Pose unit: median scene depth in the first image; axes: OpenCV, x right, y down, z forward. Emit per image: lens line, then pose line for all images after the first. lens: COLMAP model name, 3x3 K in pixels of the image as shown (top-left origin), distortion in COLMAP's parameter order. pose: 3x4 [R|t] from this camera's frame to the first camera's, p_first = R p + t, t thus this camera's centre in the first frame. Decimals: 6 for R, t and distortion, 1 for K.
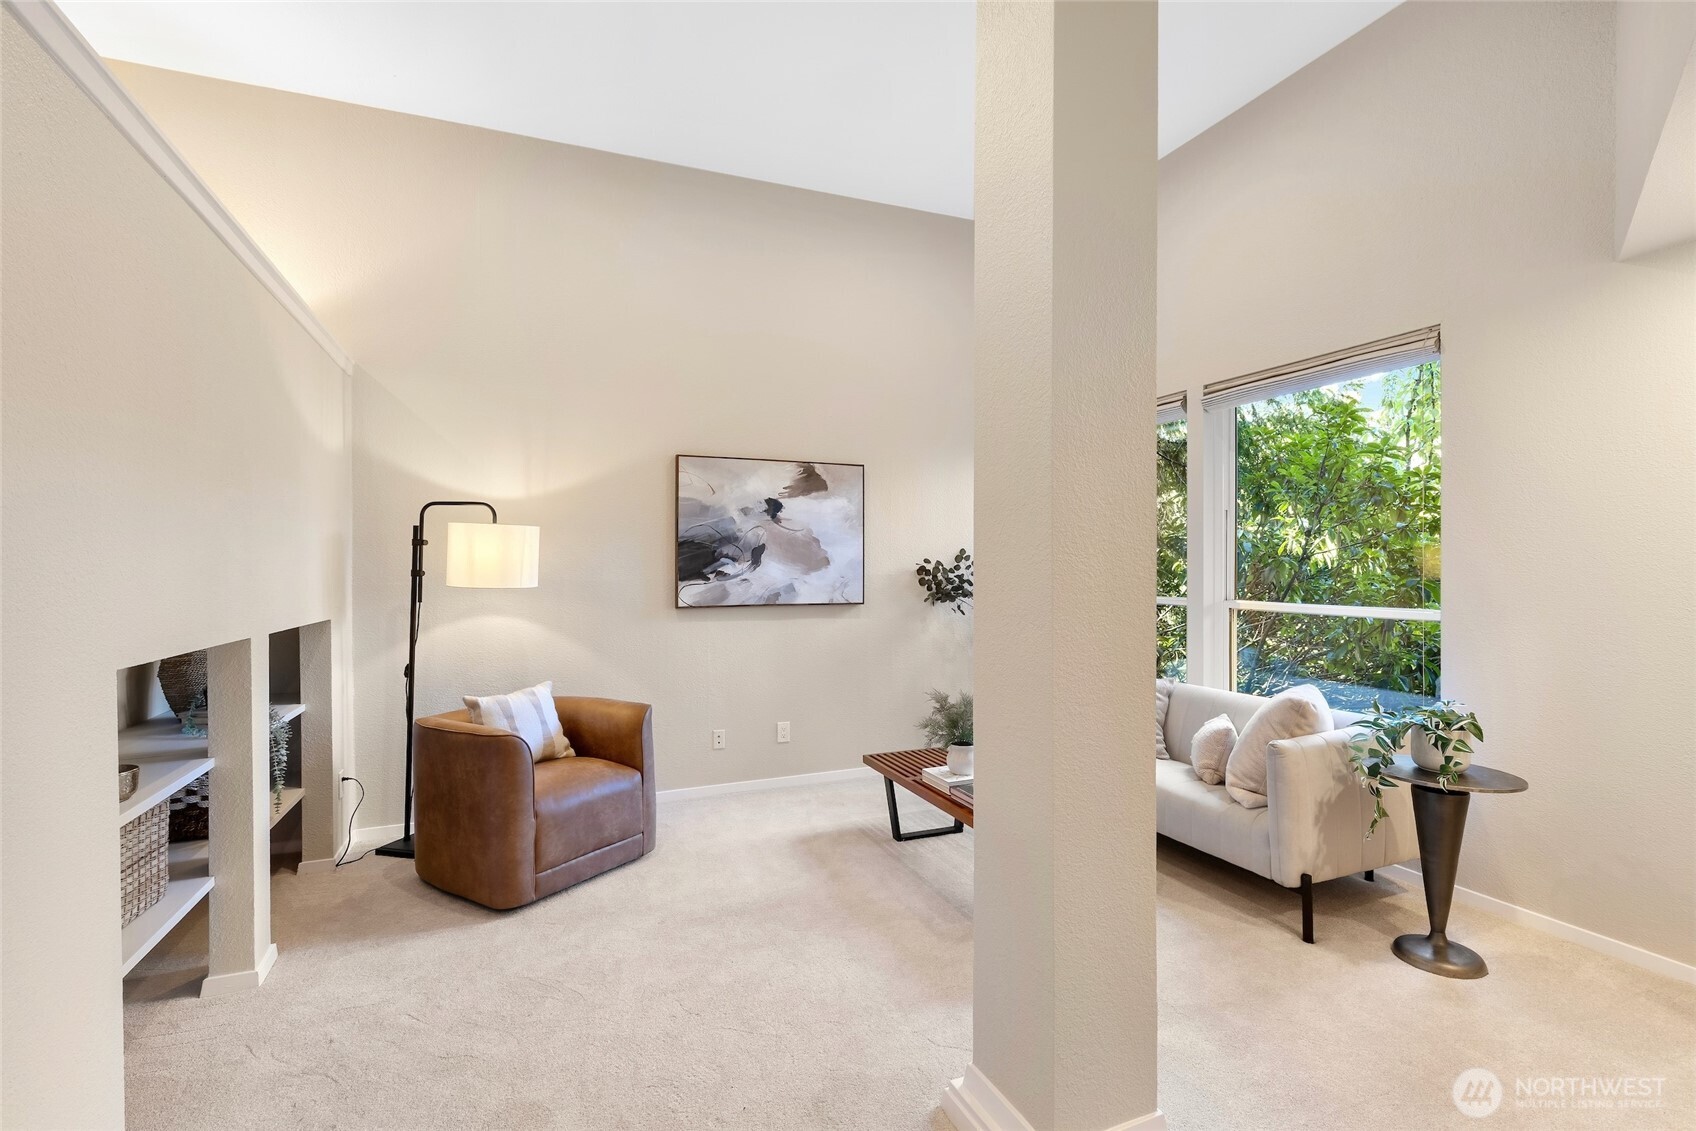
lens RADIAL K [[777.6, 0, 847.0], [0, 777.6, 564.3], [0, 0, 1]] dist [0.004518, -0.000043]
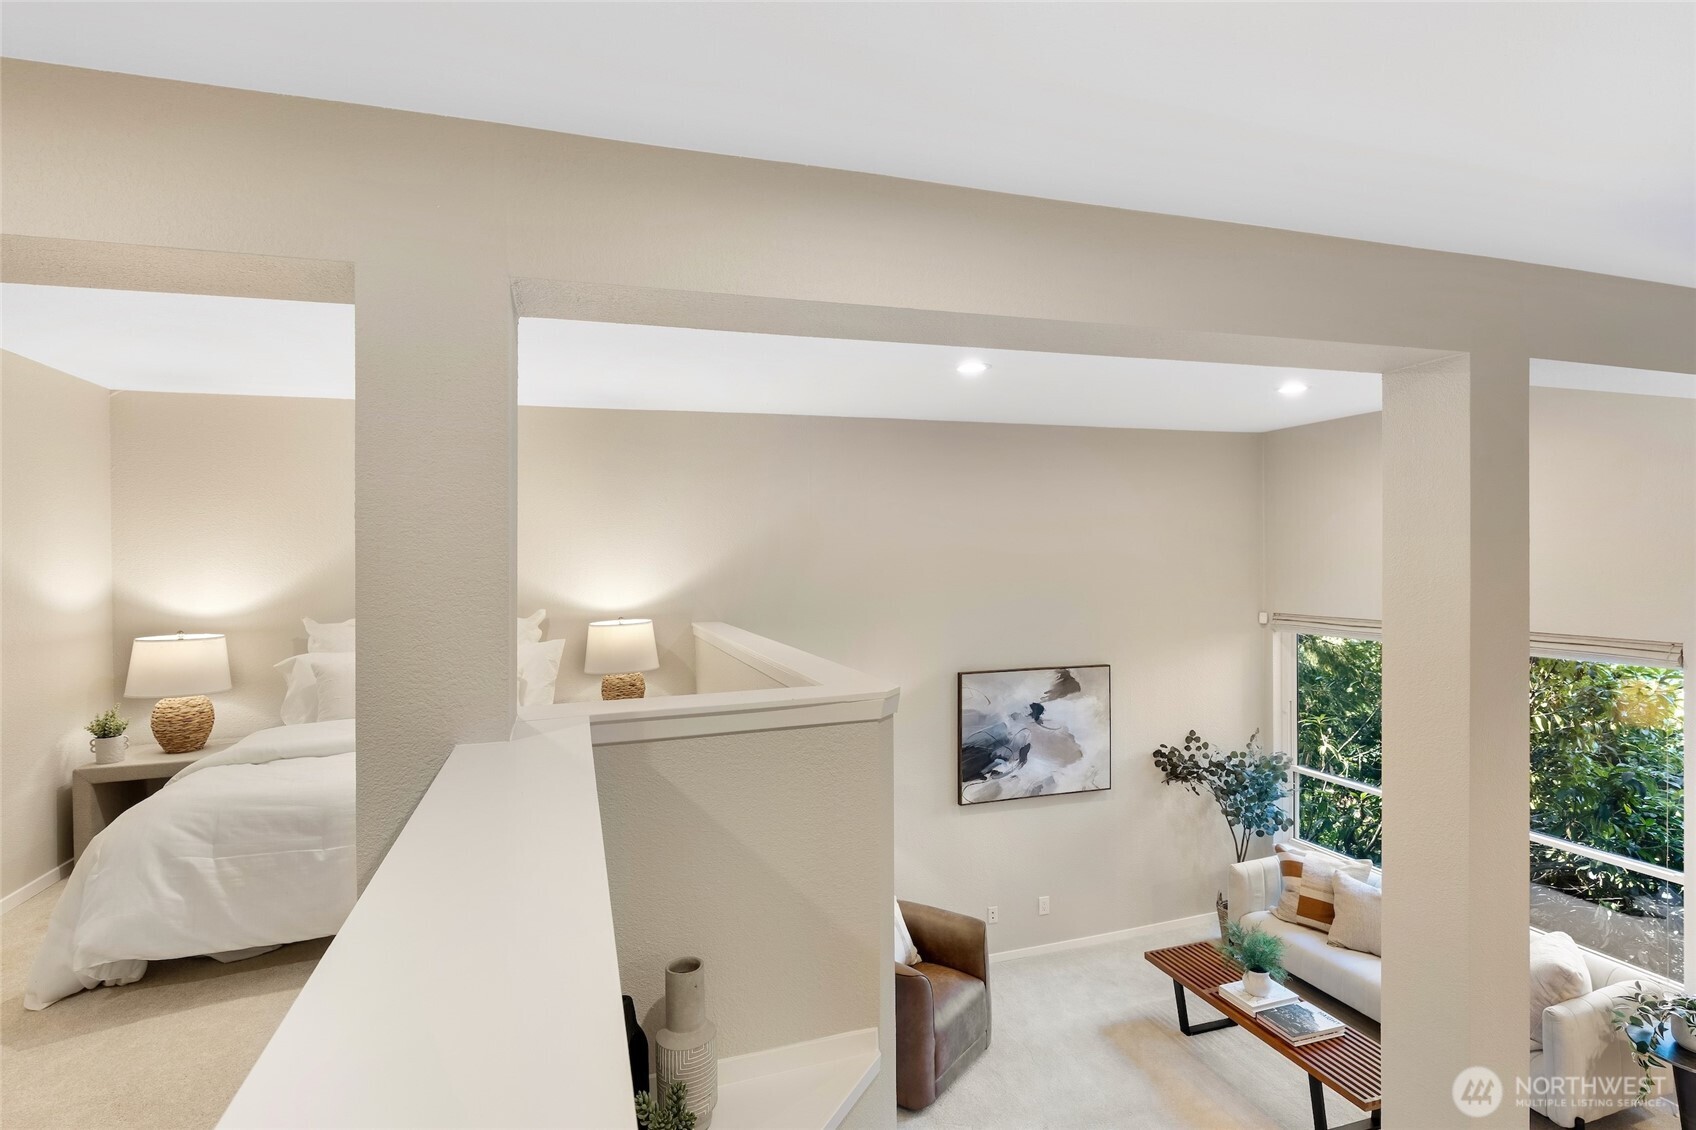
lens RADIAL K [[848.5, 0, 848.8], [0, 848.5, 566.4], [0, 0, 1]] dist [-0.000309, 0.002925]
pose [[0.997748, -0.005671, -0.066834, -0.290846], [0.006373, 0.999927, 0.010297, -0.305275], [0.066771, -0.010699, 0.997711, -0.260798]]
